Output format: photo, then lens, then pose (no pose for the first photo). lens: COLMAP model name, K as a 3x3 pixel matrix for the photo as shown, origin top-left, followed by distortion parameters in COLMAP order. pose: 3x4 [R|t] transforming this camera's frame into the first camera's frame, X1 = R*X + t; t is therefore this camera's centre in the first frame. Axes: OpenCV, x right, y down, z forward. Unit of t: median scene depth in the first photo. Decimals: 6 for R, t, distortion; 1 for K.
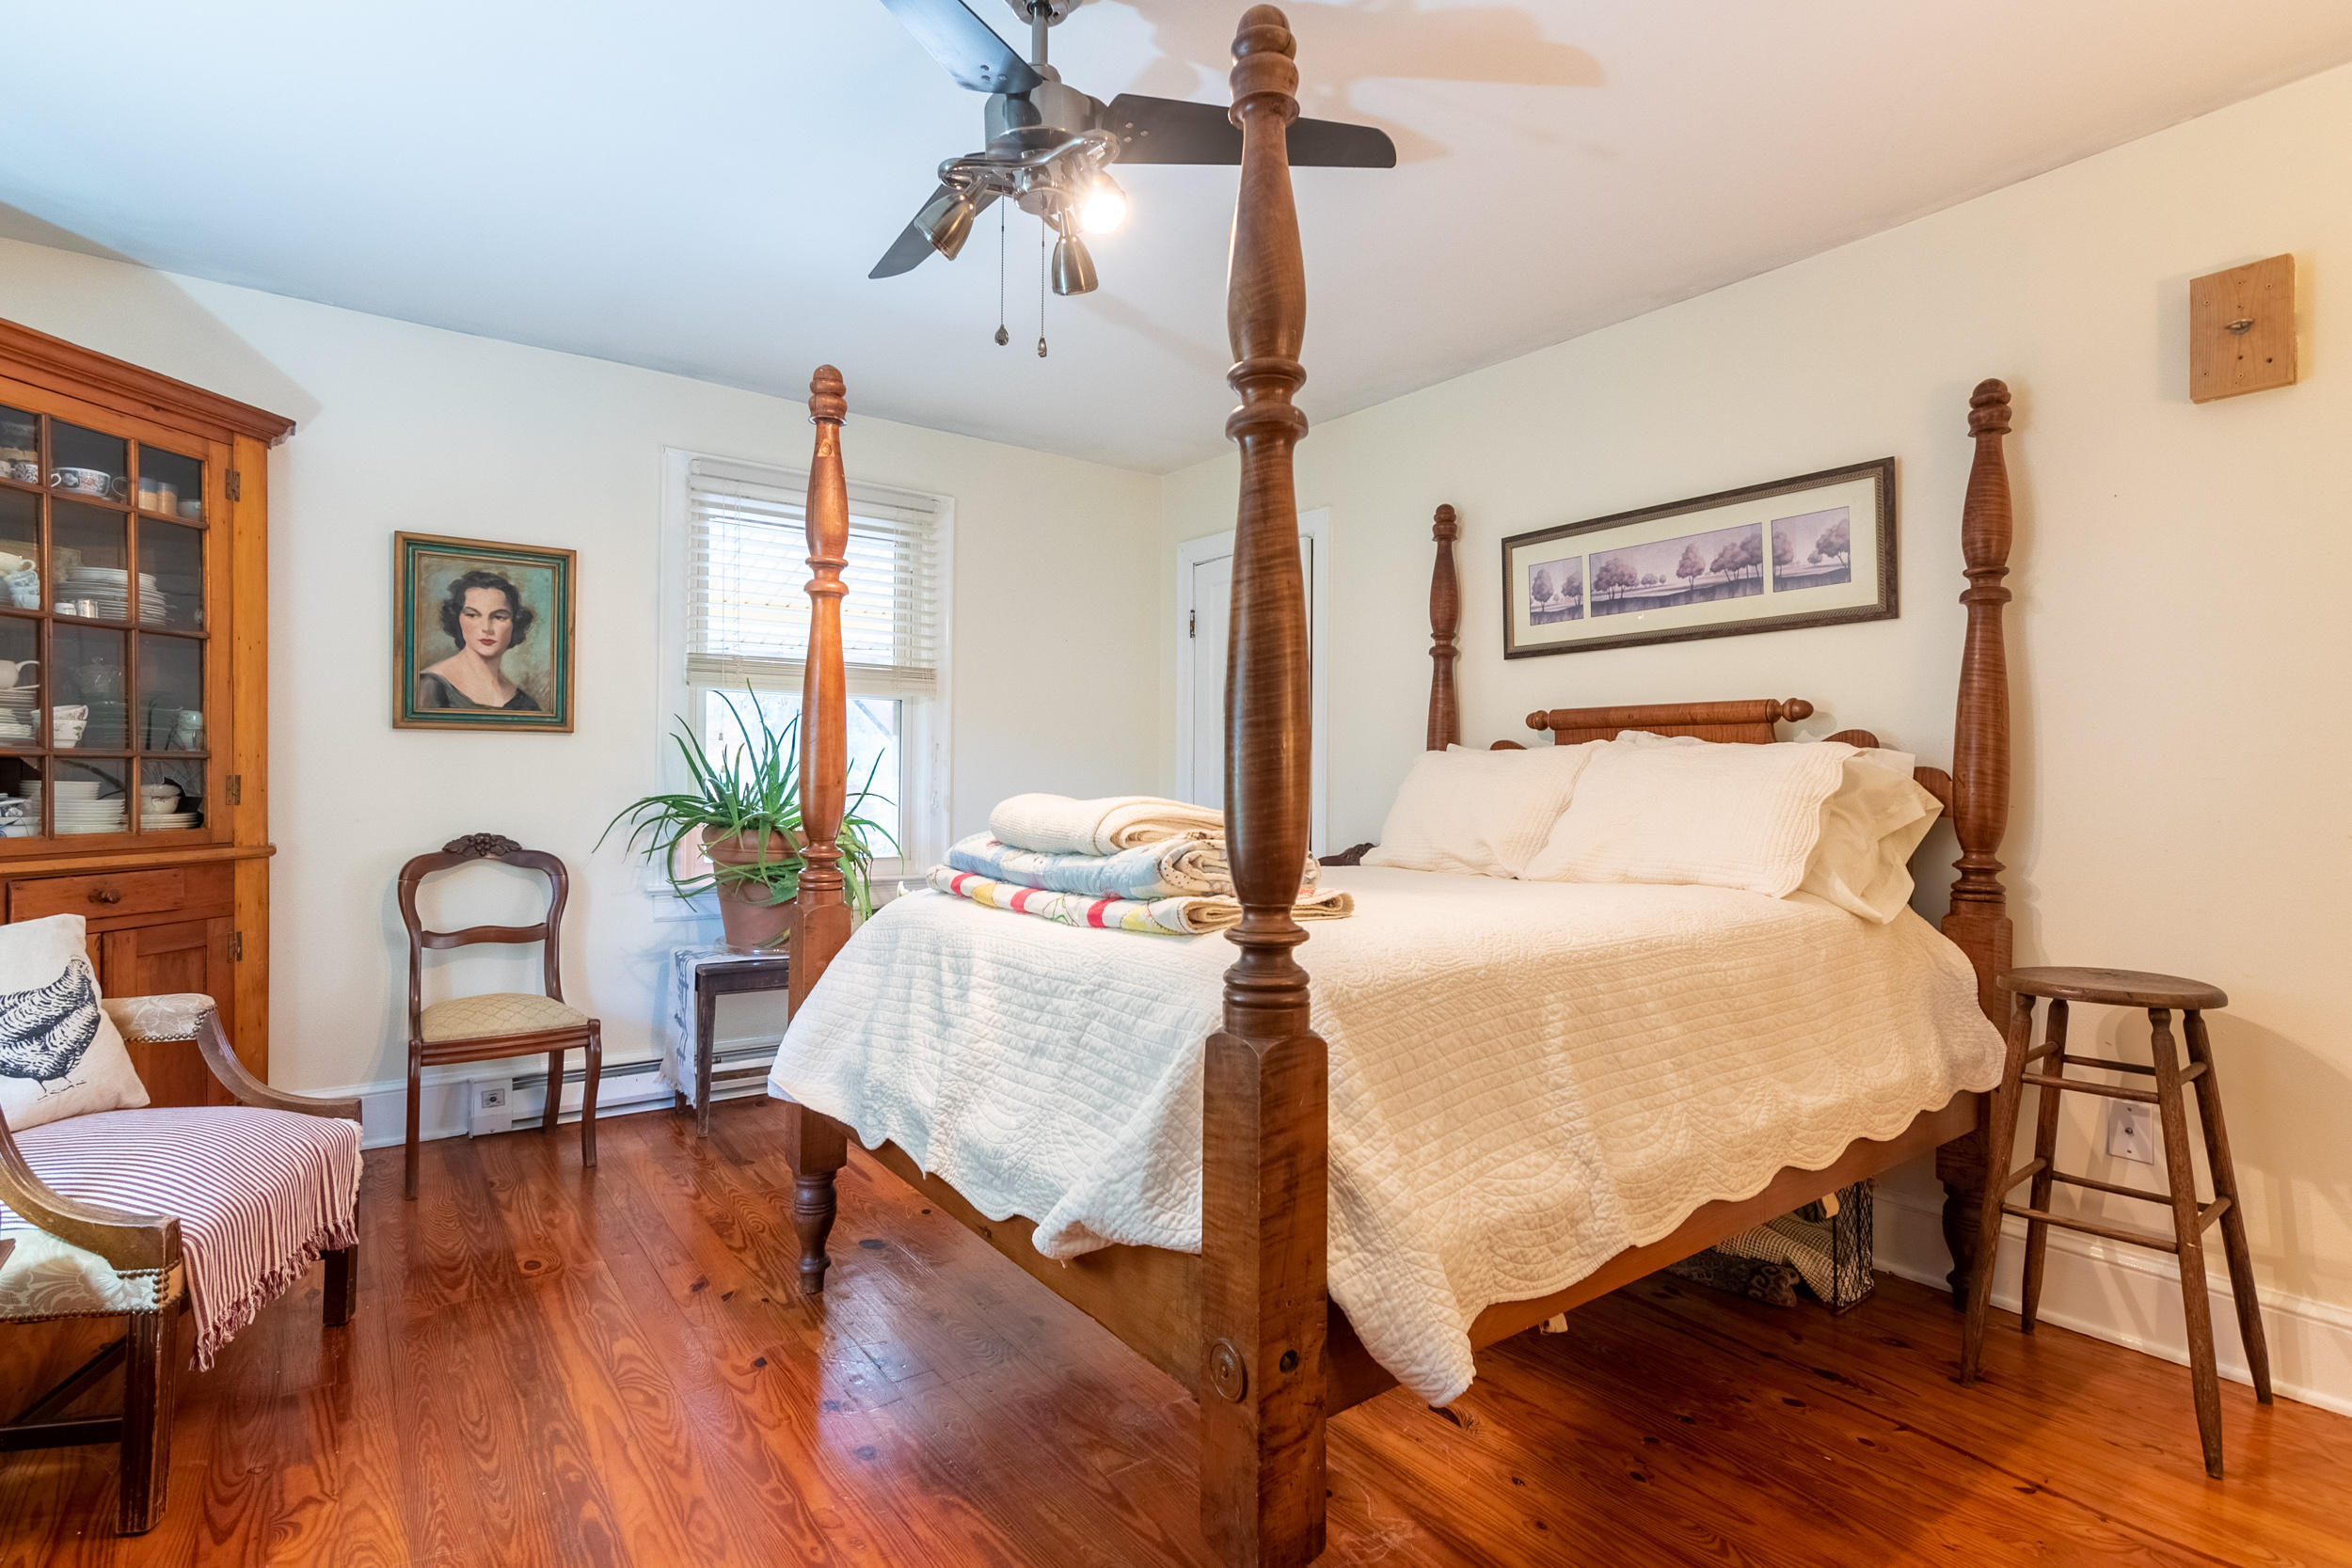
lens RADIAL K [[1161.4, 0, 1172.8], [0, 1161.4, 771.2], [0, 0, 1]] dist [-0.000906, 0.001945]
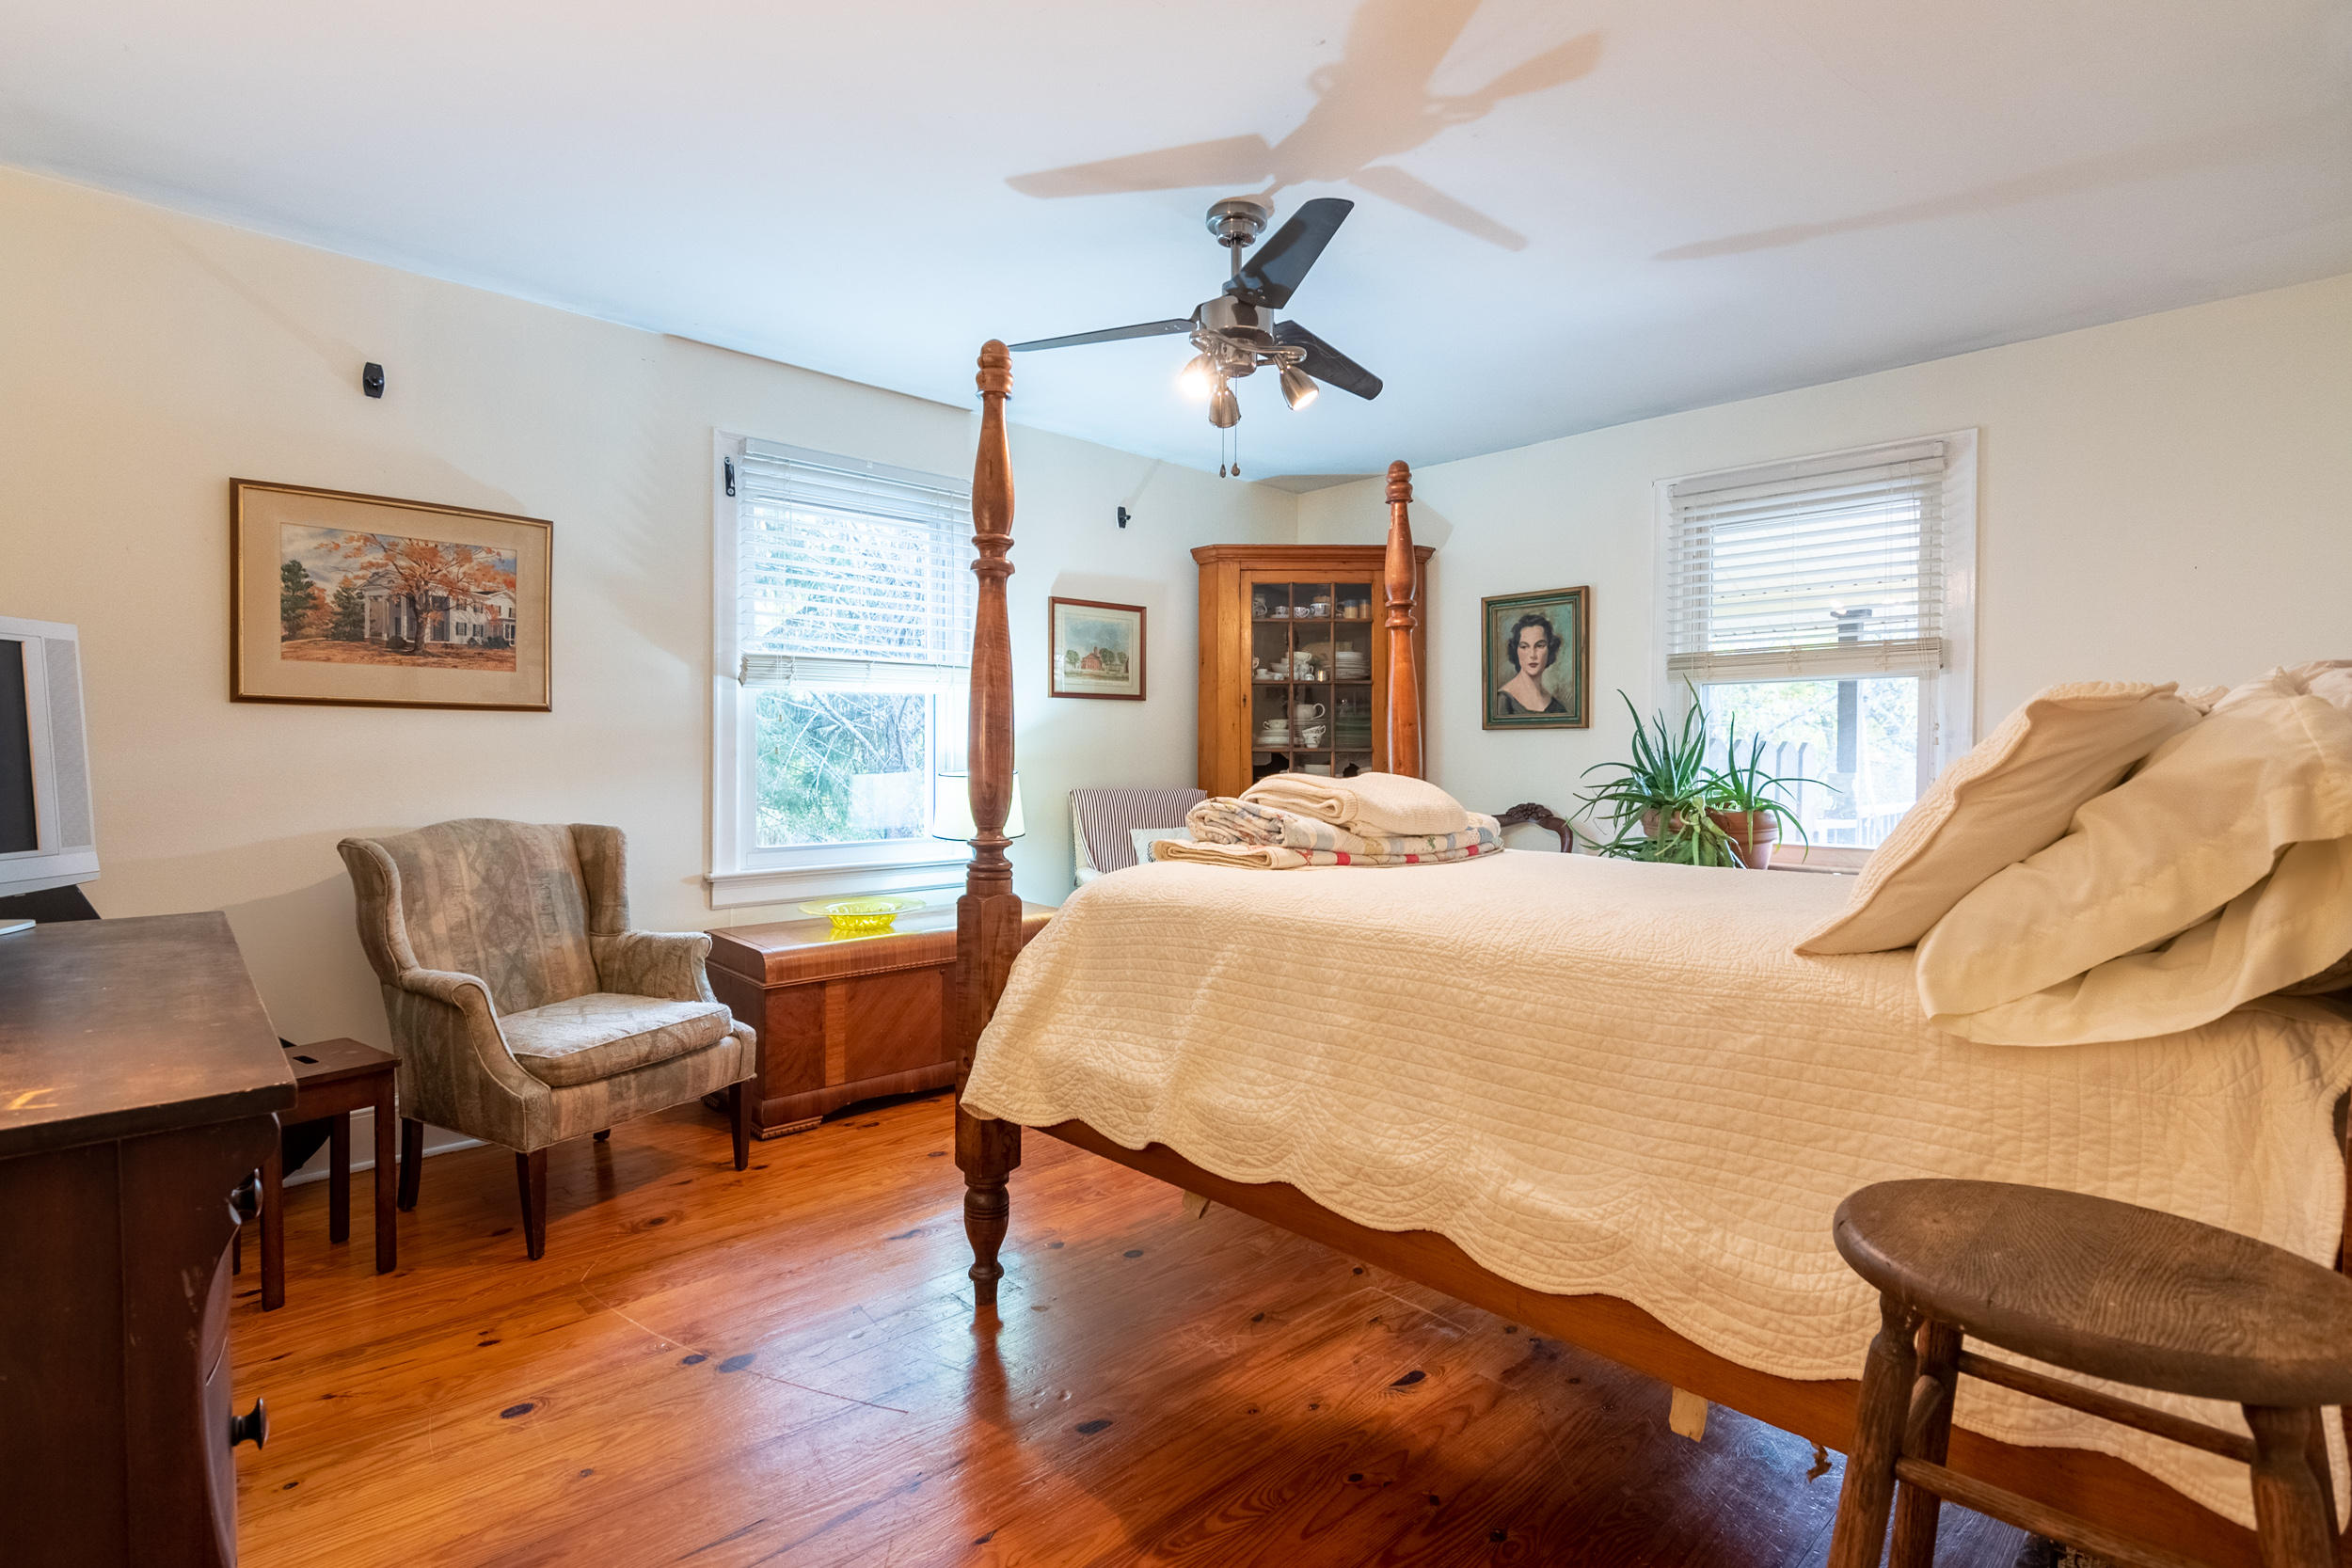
lens RADIAL K [[1161.4, 0, 1153.7], [0, 1161.4, 778.2], [0, 0, 1]] dist [-0.000906, 0.001945]
pose [[0.117436, 0.013652, -0.992987, 0.731747], [0.002381, 0.999899, 0.014029, 0.002920], [0.993078, -0.004012, 0.117392, 0.389035]]
